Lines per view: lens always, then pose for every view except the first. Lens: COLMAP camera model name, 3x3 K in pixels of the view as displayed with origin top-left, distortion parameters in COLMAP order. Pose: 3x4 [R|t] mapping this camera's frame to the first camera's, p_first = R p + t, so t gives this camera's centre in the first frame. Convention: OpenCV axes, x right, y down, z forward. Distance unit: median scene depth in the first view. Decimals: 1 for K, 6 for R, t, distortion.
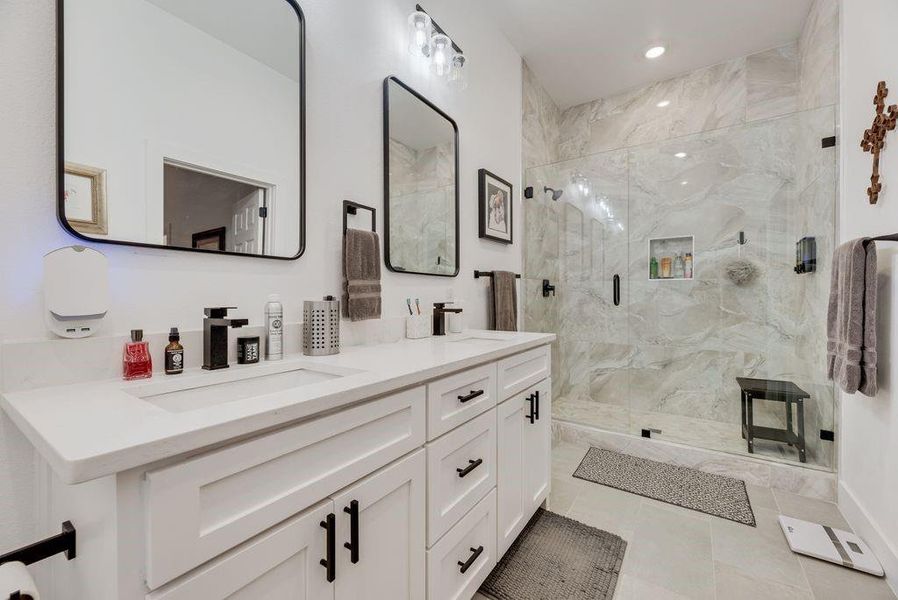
lens RADIAL K [[357.1, 0, 455.5], [0, 357.1, 298.1], [0, 0, 1]] dist [0.007162, -0.000061]
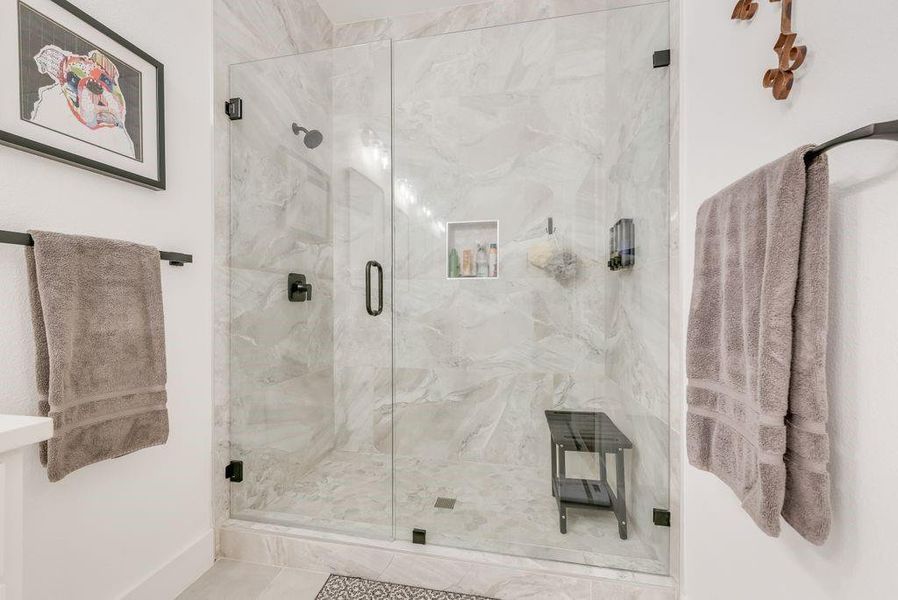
lens RADIAL K [[354.0, 0, 448.7], [0, 354.0, 301.8], [0, 0, 1]] dist [0.020226, -0.006854]
pose [[0.920960, 0.003335, 0.389644, 0.315157], [0.000208, 0.999959, -0.009052, 0.003408], [-0.389658, 0.008417, 0.920921, 0.403387]]
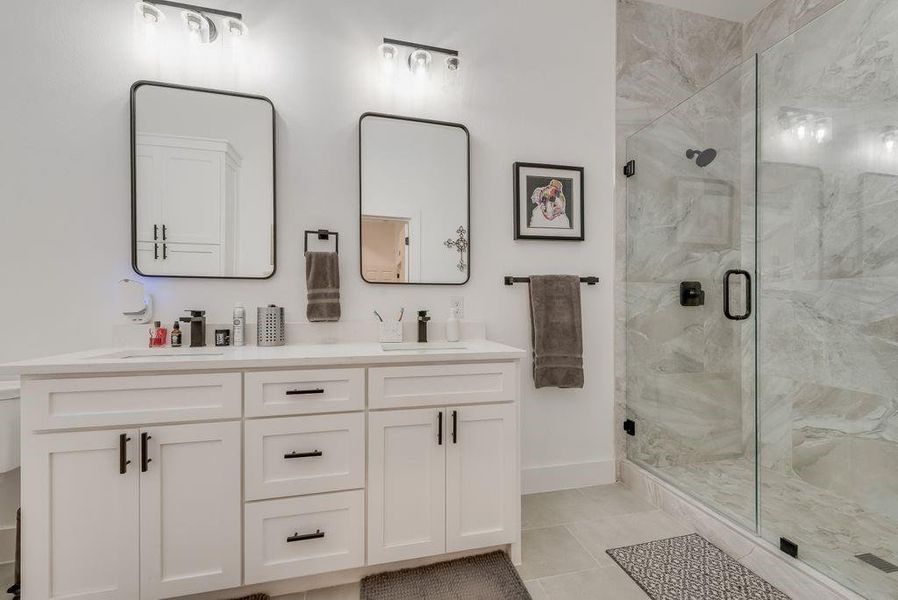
lens RADIAL K [[354.4, 0, 448.0], [0, 354.4, 306.1], [0, 0, 1]] dist [0.015240, -0.004036]
pose [[0.733210, 0.002549, -0.679997, 0.469776], [-0.004998, 0.999986, -0.001642, 0.000293], [0.679984, 0.004603, 0.733213, 0.195791]]
